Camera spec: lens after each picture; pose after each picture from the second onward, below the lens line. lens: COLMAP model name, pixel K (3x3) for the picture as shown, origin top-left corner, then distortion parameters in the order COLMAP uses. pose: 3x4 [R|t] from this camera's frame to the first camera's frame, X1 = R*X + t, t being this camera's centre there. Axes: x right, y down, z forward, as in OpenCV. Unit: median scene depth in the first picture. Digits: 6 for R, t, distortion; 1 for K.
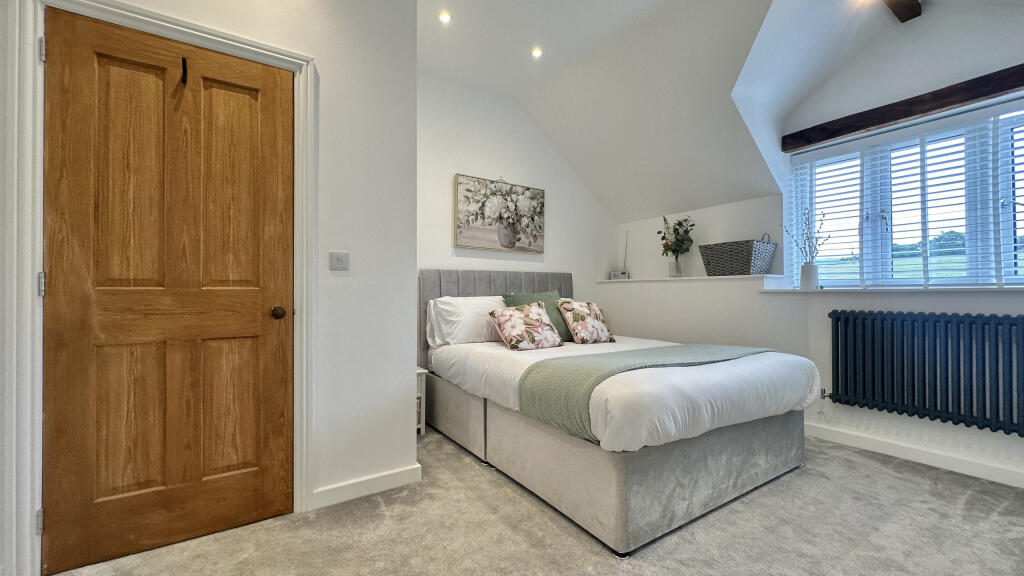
lens RADIAL K [[407.2, 0, 515.3], [0, 407.2, 289.0], [0, 0, 1]] dist [-0.003135, -0.000137]
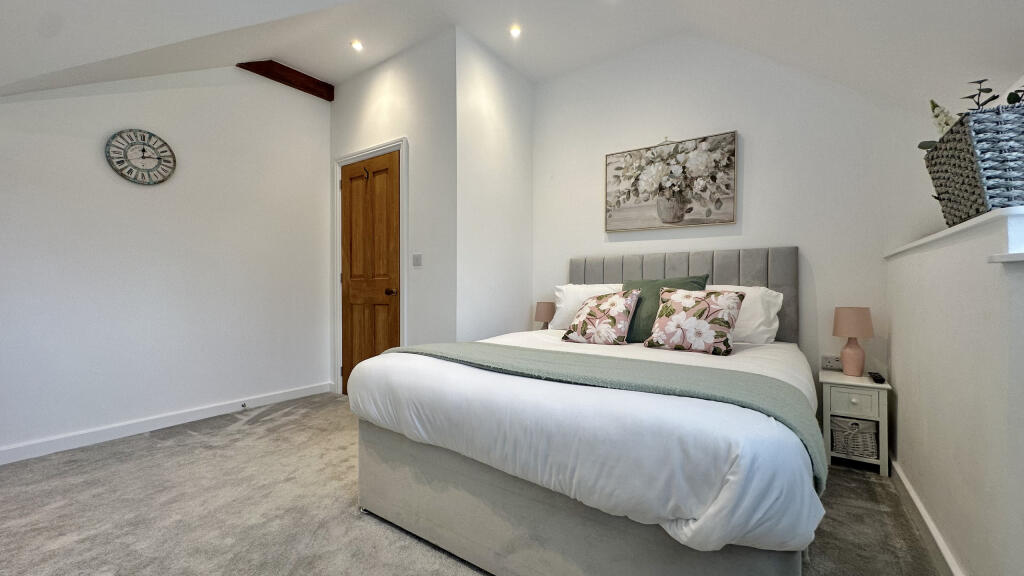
lens RADIAL K [[407.2, 0, 515.1], [0, 407.2, 288.8], [0, 0, 1]] dist [-0.003135, -0.000137]
pose [[0.368268, 0.004576, -0.929708, 0.630990], [0.009955, 0.999911, 0.008865, 0.017770], [0.929666, -0.012520, 0.368190, 0.426274]]
